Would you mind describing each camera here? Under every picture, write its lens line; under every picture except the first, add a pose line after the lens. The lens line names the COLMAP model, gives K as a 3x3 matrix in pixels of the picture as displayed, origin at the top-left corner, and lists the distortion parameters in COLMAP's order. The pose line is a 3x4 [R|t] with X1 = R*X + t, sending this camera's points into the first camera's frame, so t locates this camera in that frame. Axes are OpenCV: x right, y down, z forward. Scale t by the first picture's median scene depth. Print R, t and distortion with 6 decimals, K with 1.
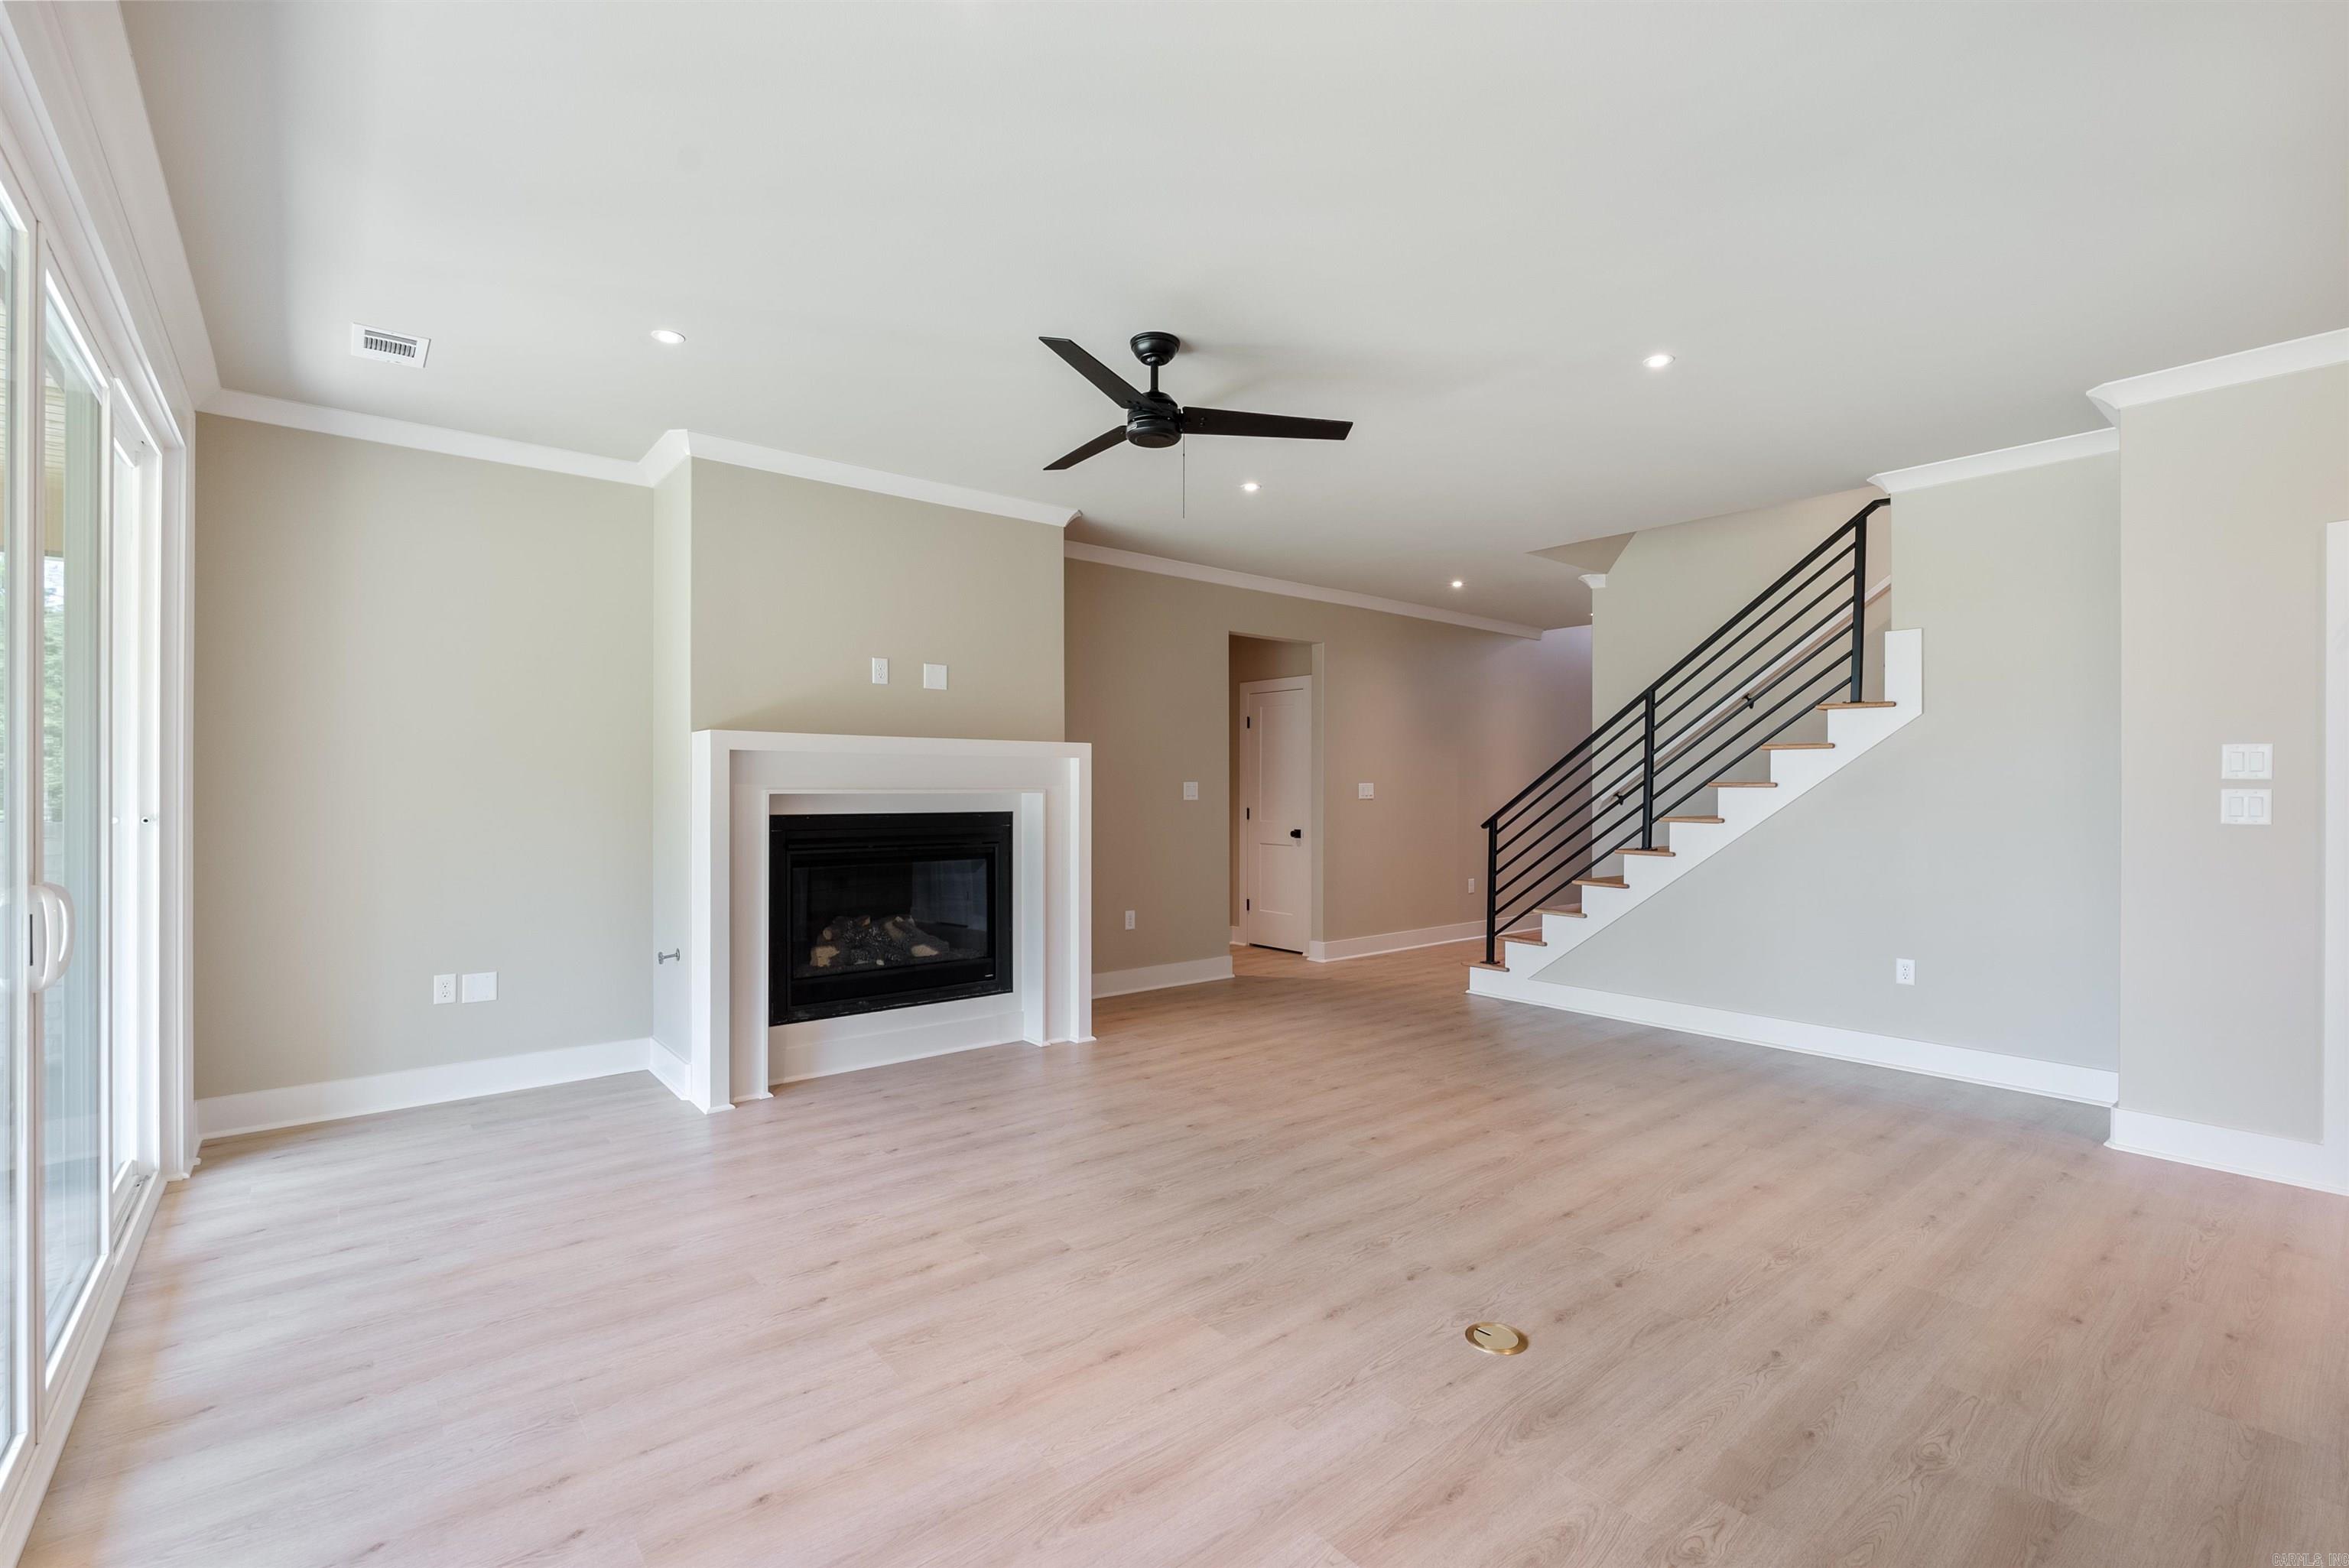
lens RADIAL K [[1033.0, 0, 1180.9], [0, 1033.0, 784.0], [0, 0, 1]] dist [-0.003929, -0.001215]
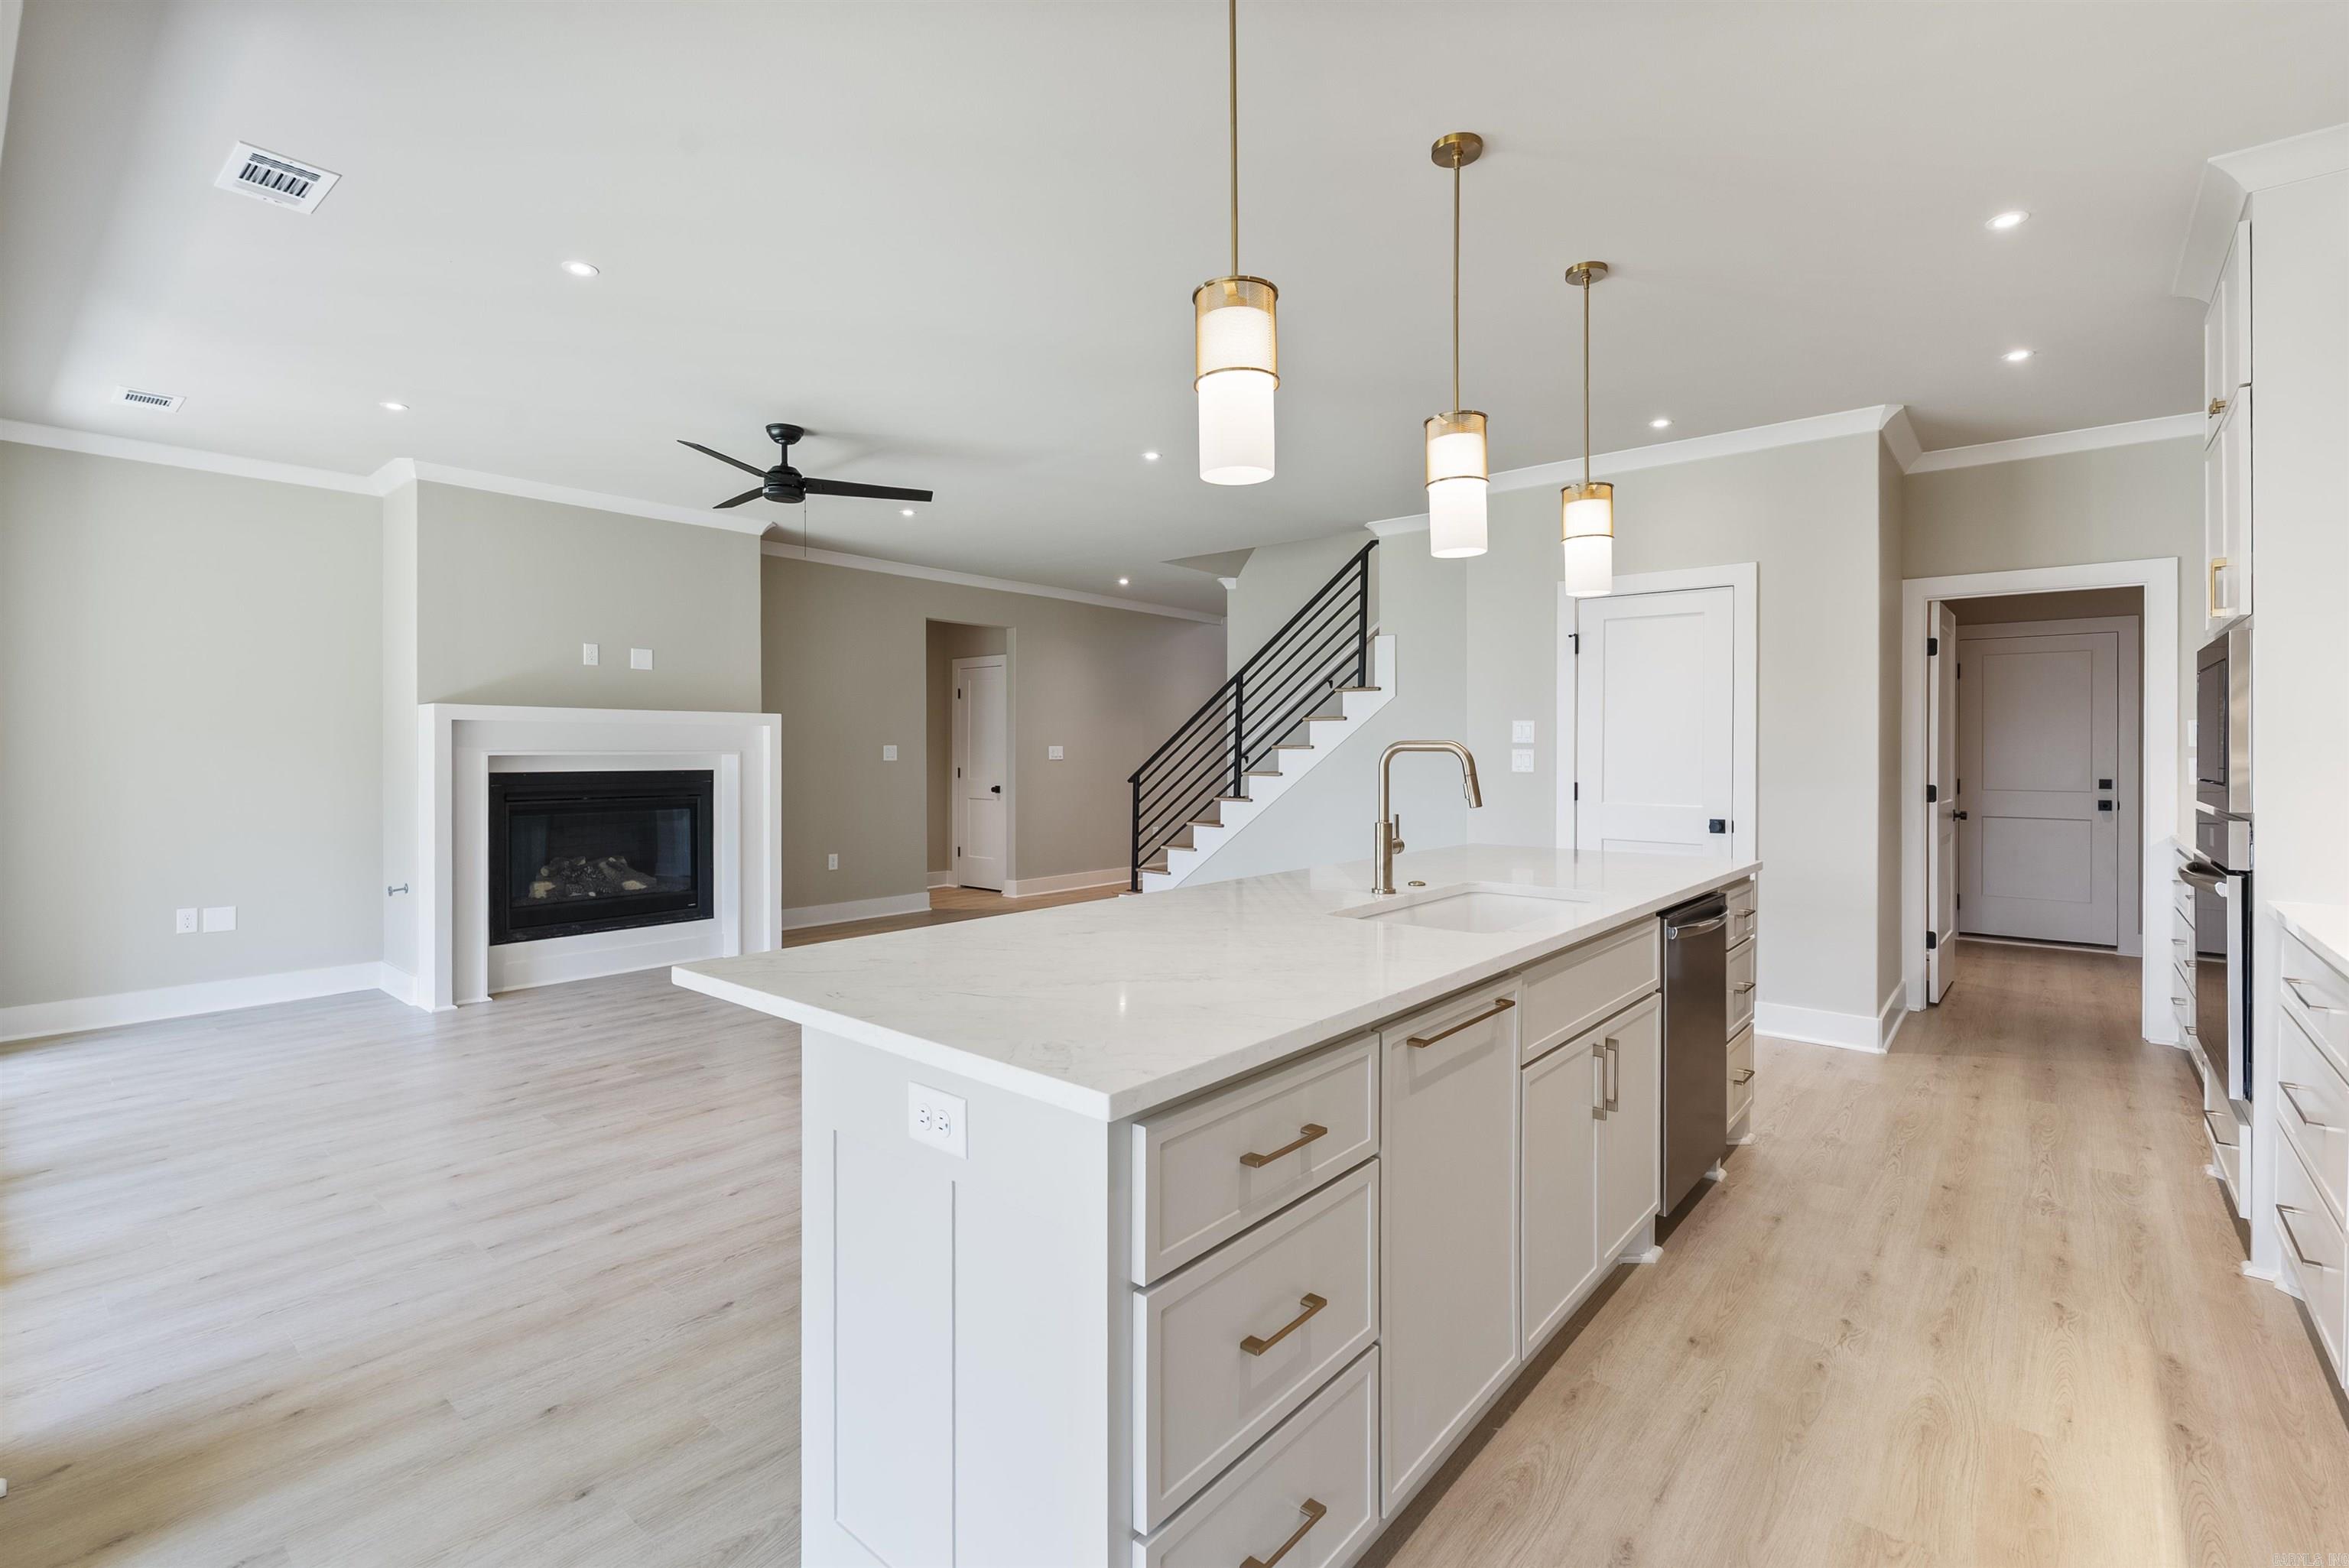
lens RADIAL K [[1033.0, 0, 1173.5], [0, 1033.0, 750.8], [0, 0, 1]] dist [-0.003929, -0.001215]
pose [[0.983770, -0.001912, 0.179421, 0.182850], [0.001329, 0.999993, 0.003370, 0.001039], [-0.179426, -0.003077, 0.983767, -0.352630]]
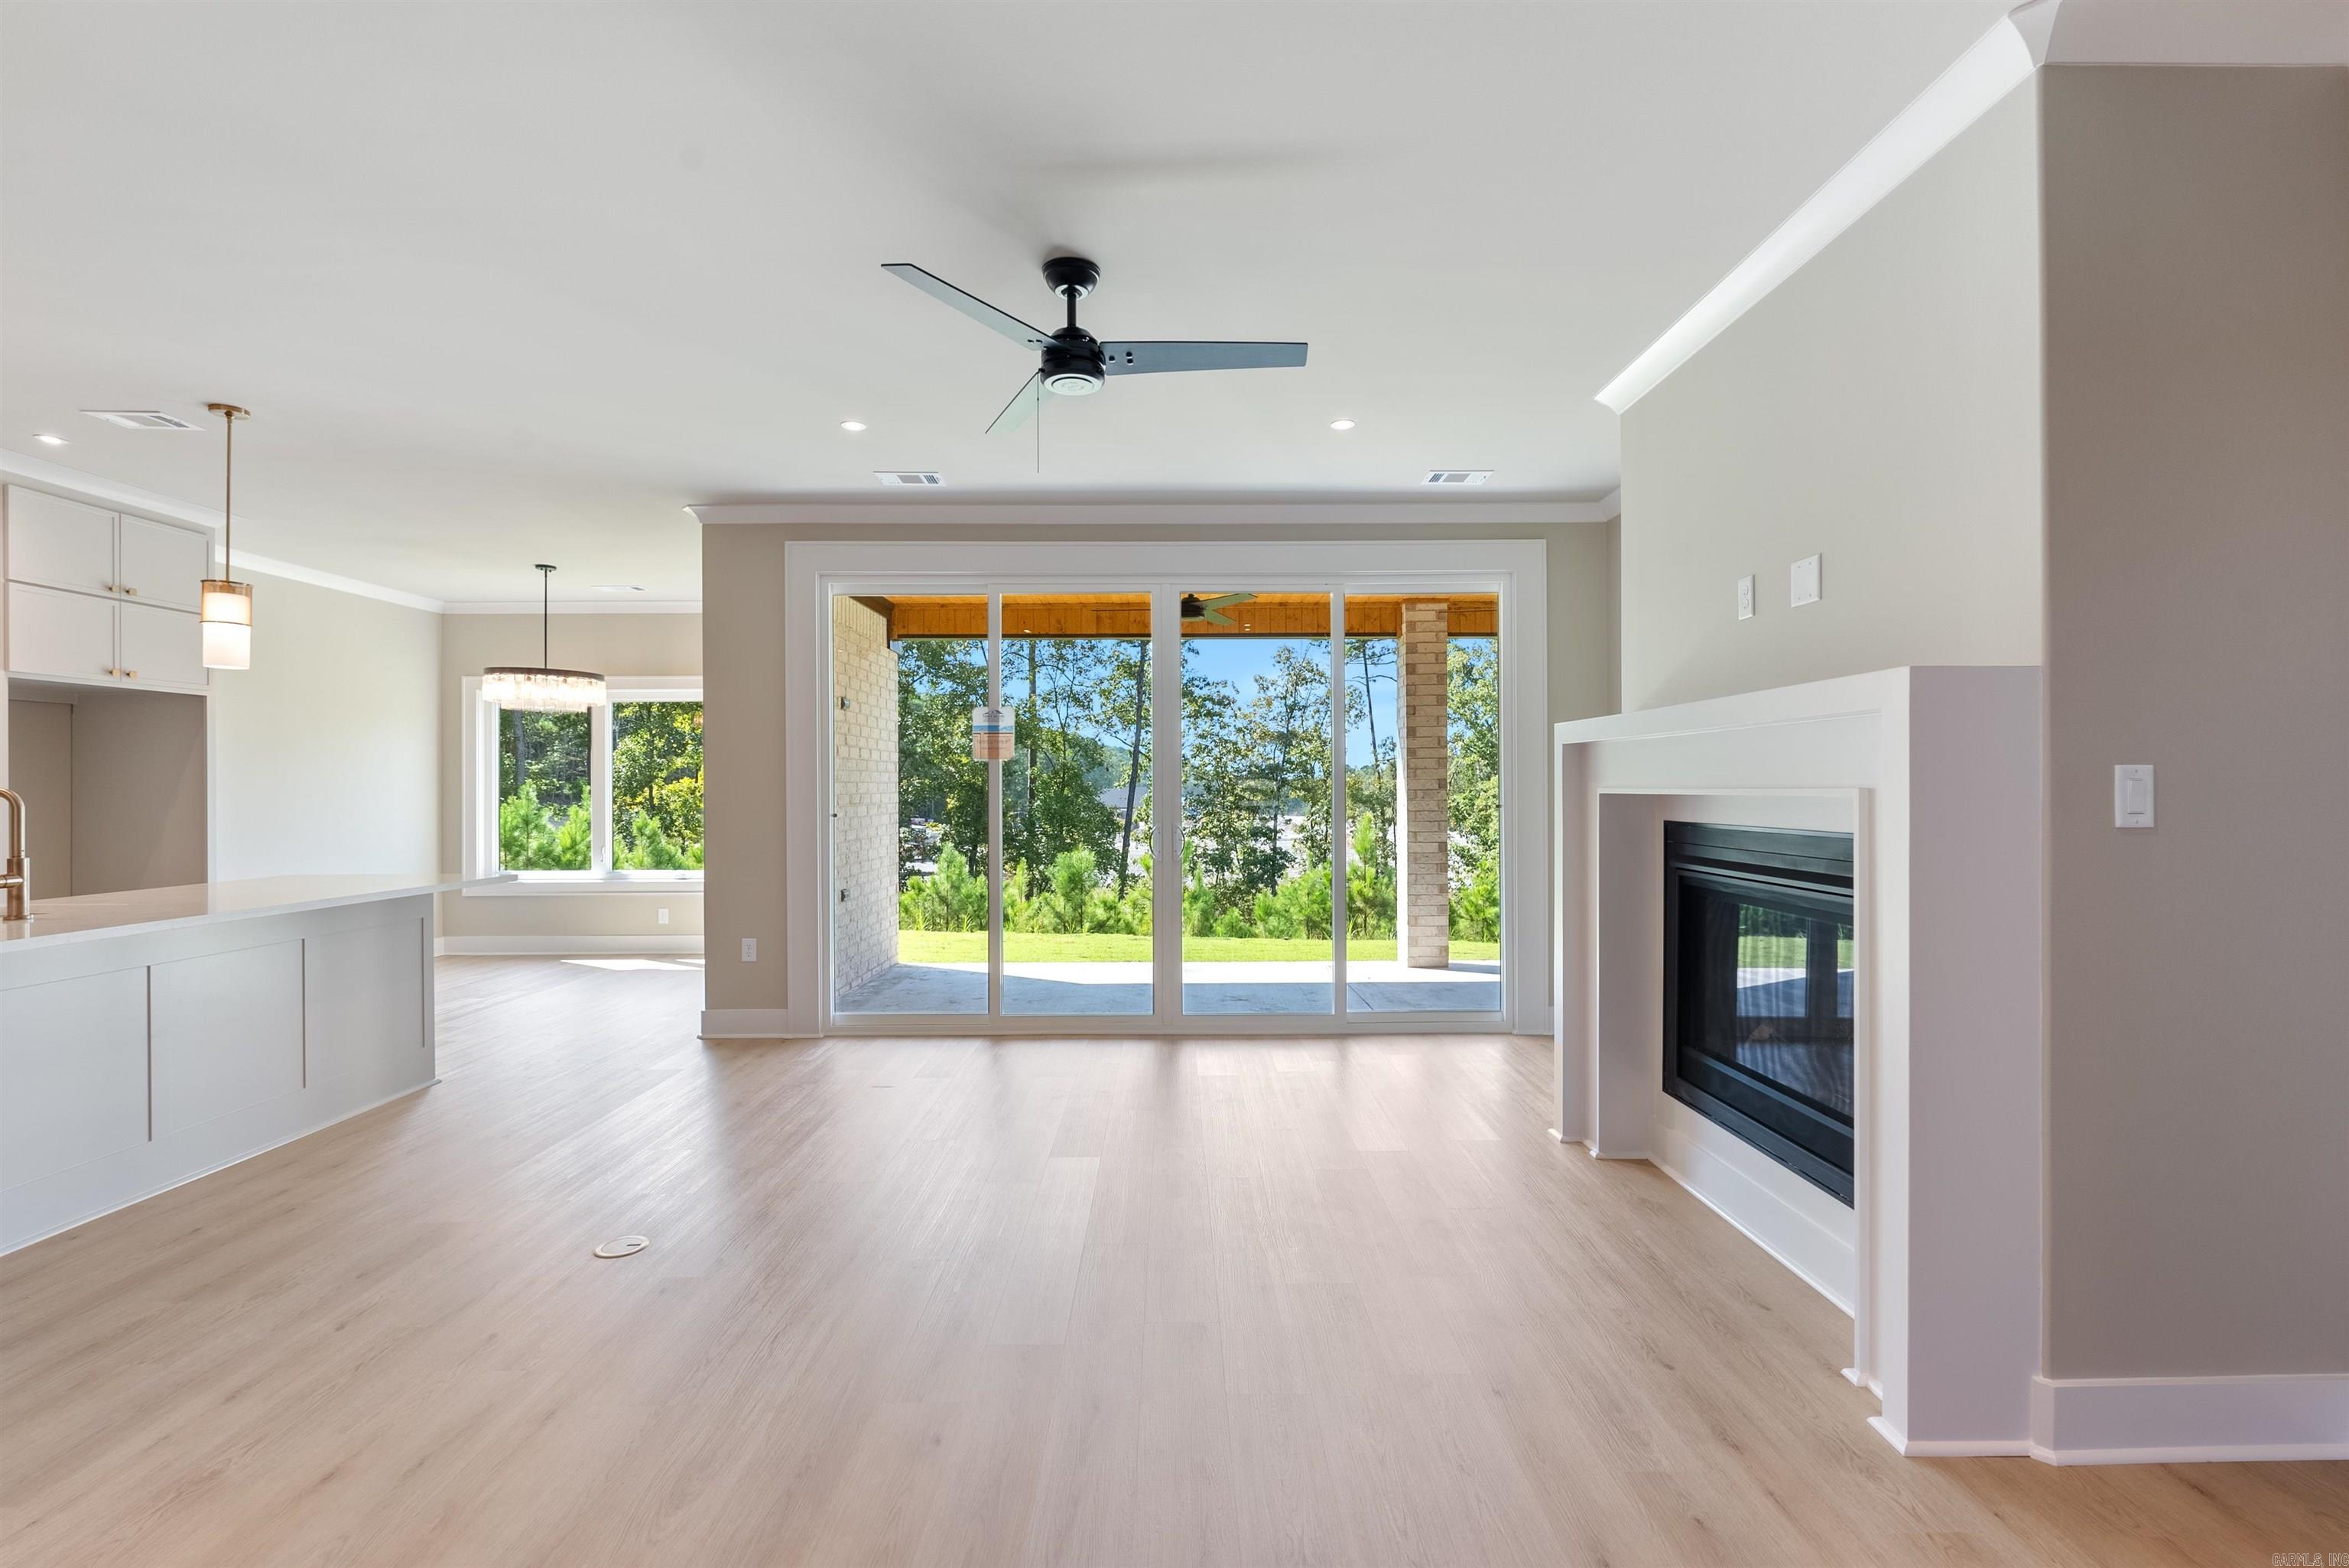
lens RADIAL K [[1033.0, 0, 1180.5], [0, 1033.0, 781.2], [0, 0, 1]] dist [-0.003929, -0.001215]
pose [[-0.628387, -0.002303, -0.777898, 0.449194], [0.007546, 0.999931, -0.009056, 0.004585], [0.777865, -0.011561, -0.628326, 1.227890]]
